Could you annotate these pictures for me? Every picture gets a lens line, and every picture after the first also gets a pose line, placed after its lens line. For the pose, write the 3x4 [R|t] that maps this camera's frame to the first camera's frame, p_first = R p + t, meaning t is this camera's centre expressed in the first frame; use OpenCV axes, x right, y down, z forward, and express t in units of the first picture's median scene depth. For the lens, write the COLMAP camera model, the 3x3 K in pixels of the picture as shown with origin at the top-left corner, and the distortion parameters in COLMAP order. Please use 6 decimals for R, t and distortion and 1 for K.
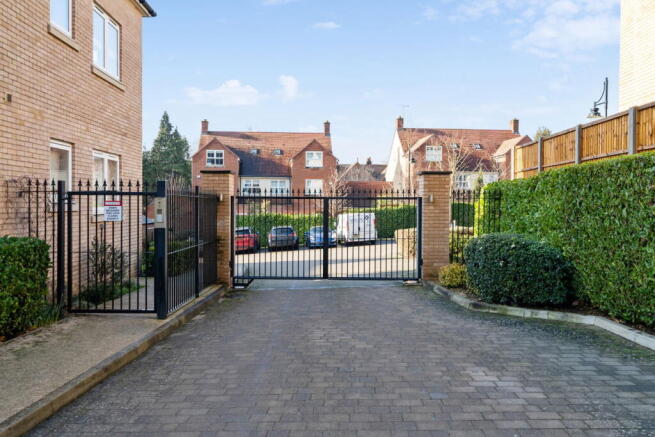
lens RADIAL K [[485.1, 0, 324.4], [0, 485.1, 219.7], [0, 0, 1]] dist [-0.003467, -0.003856]
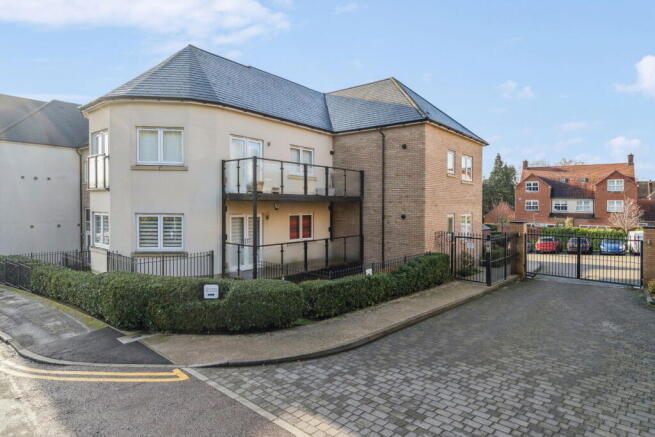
lens RADIAL K [[347.6, 0, 327.4], [0, 347.6, 215.1], [0, 0, 1]] dist [-0.001043, -0.001536]
pose [[0.711835, 0.010651, -0.702266, 0.084385], [-0.008039, 0.999943, 0.007017, -0.043618], [0.702301, 0.000651, 0.711880, -0.224056]]
